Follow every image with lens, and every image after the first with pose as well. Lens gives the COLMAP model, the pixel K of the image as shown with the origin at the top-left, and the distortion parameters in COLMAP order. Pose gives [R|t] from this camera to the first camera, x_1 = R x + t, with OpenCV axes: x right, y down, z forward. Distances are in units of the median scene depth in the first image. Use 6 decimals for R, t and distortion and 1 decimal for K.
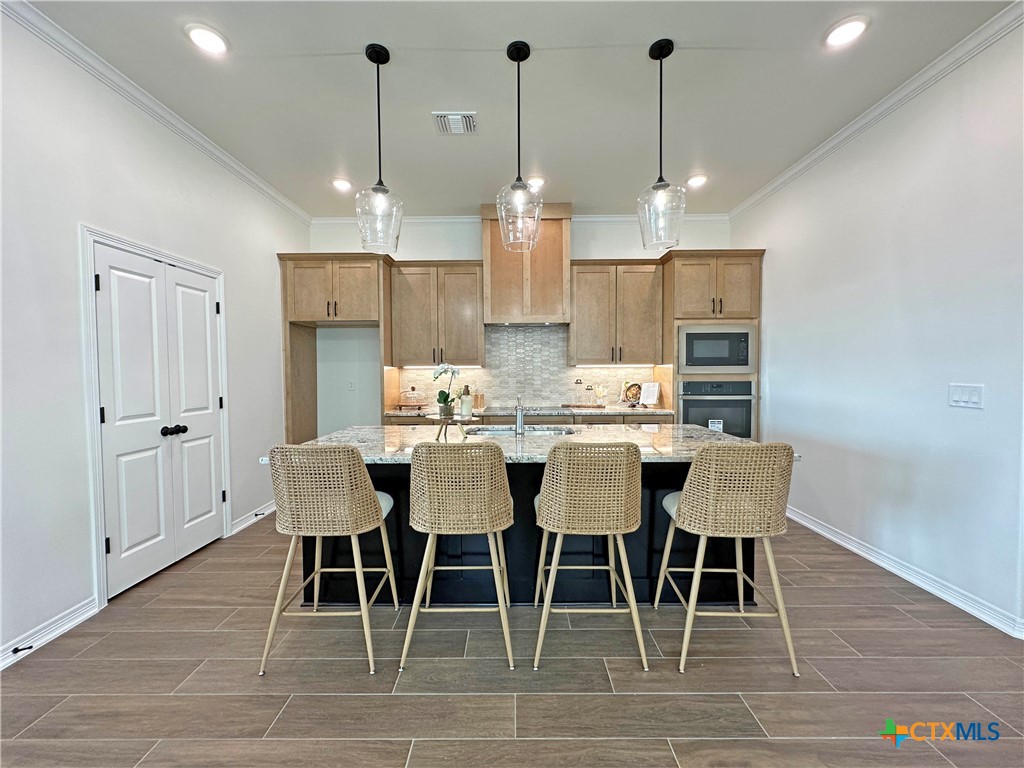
lens RADIAL K [[410.2, 0, 509.6], [0, 410.2, 383.7], [0, 0, 1]] dist [-0.001720, 0.000924]
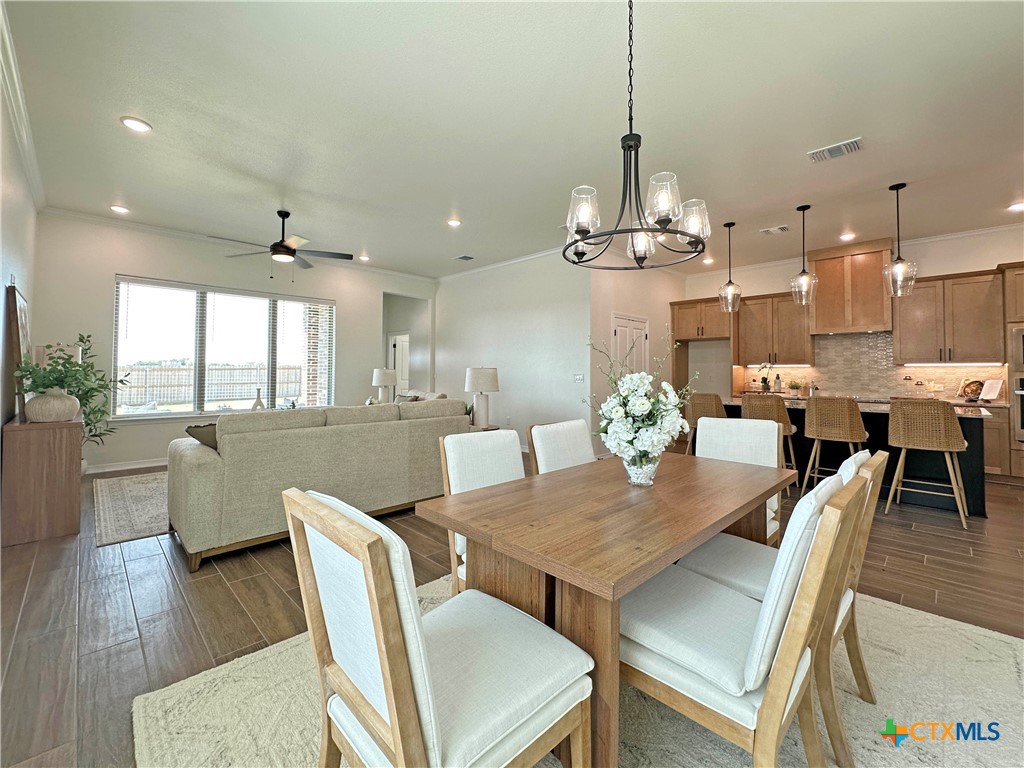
lens RADIAL K [[431.1, 0, 512.8], [0, 431.1, 360.8], [0, 0, 1]] dist [-0.001133, -0.000067]
pose [[0.711087, -0.008997, -0.703047, 0.258830], [-0.033079, 0.998383, -0.046234, 0.045292], [0.702326, 0.056132, 0.709639, -0.777812]]
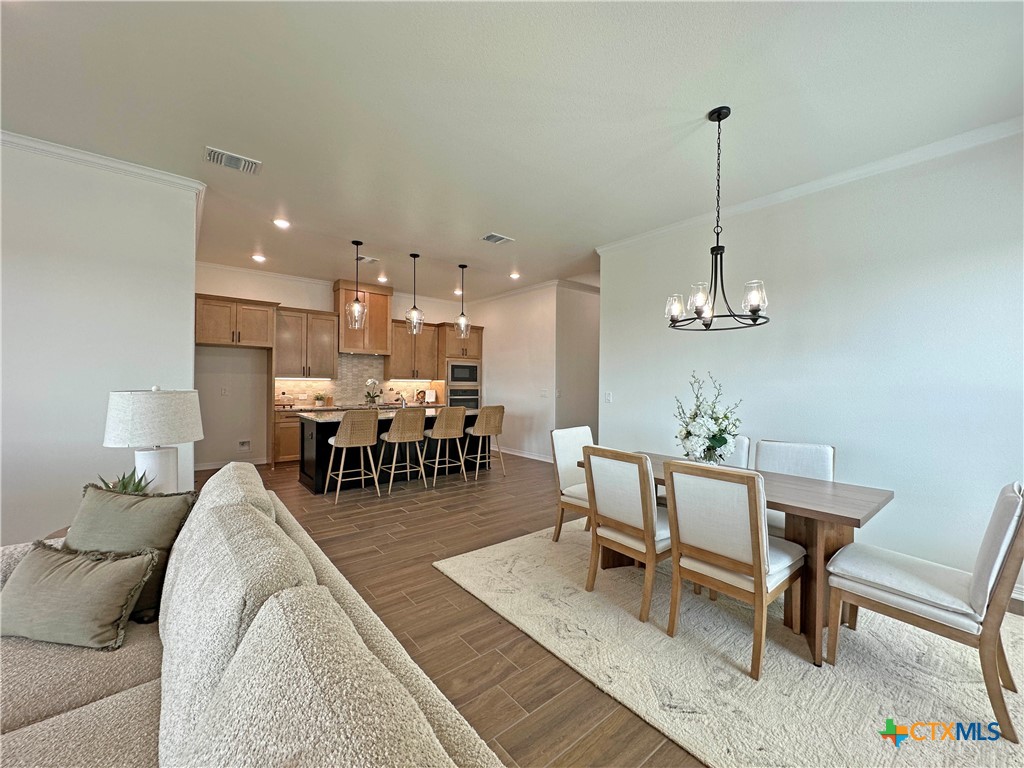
lens RADIAL K [[410.2, 0, 509.6], [0, 410.2, 383.7], [0, 0, 1]] dist [-0.001720, 0.000924]
pose [[0.771364, 0.013946, 0.636242, -0.589713], [0.005381, 0.999581, -0.028434, 0.024989], [-0.636372, 0.025356, 0.770966, -0.678923]]
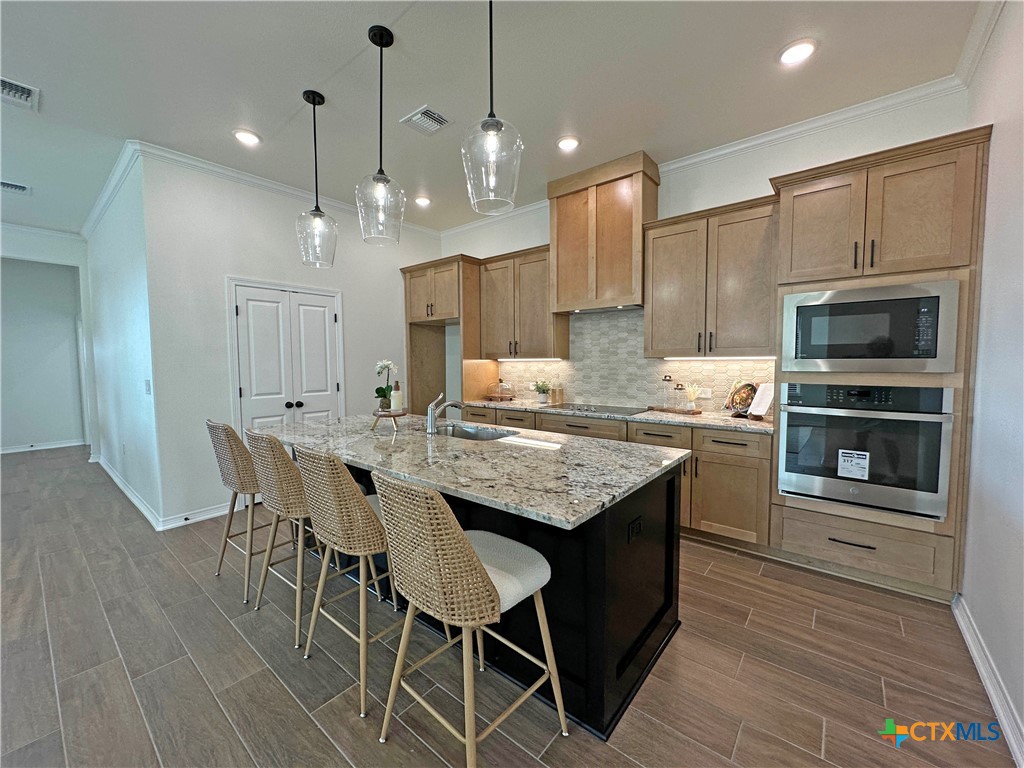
lens RADIAL K [[410.2, 0, 509.6], [0, 410.2, 383.7], [0, 0, 1]] dist [-0.001720, 0.000924]
pose [[0.775778, 0.037875, -0.629868, 0.474489], [-0.017429, 0.999102, 0.038611, -0.021801], [0.630765, -0.018976, 0.775742, 0.229278]]
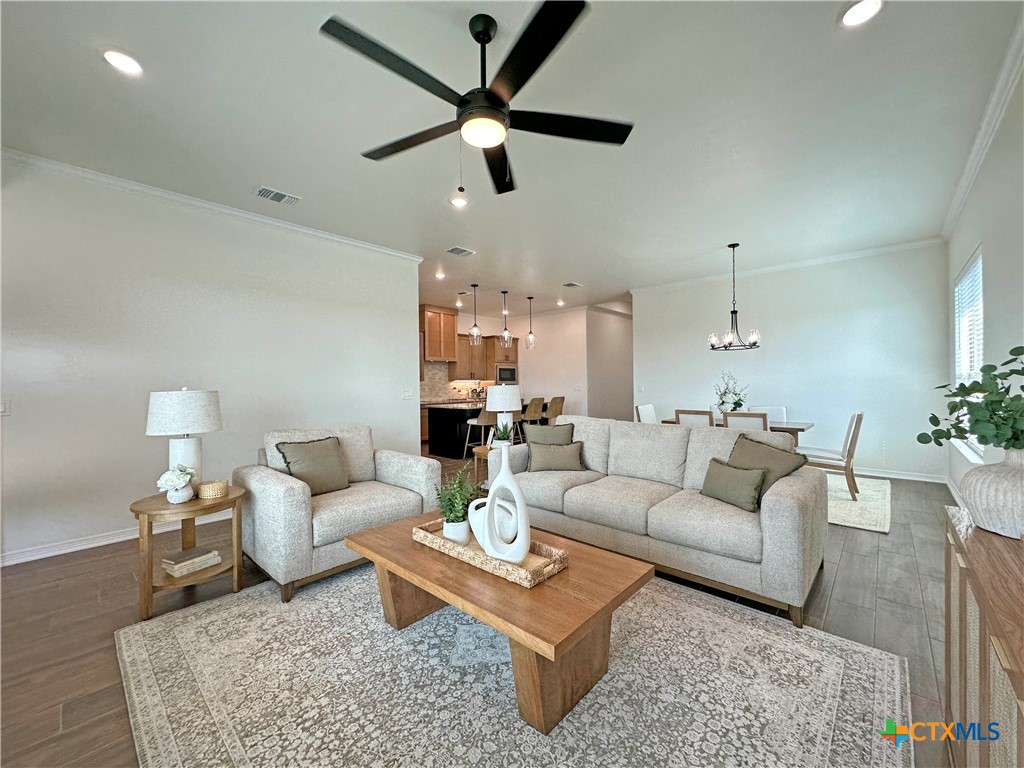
lens RADIAL K [[410.2, 0, 509.6], [0, 410.2, 383.7], [0, 0, 1]] dist [-0.001720, 0.000924]
pose [[0.672546, -0.002239, 0.740052, -1.369822], [0.031058, 0.999200, -0.025202, 0.039111], [-0.739404, 0.039934, 0.672077, -0.736720]]
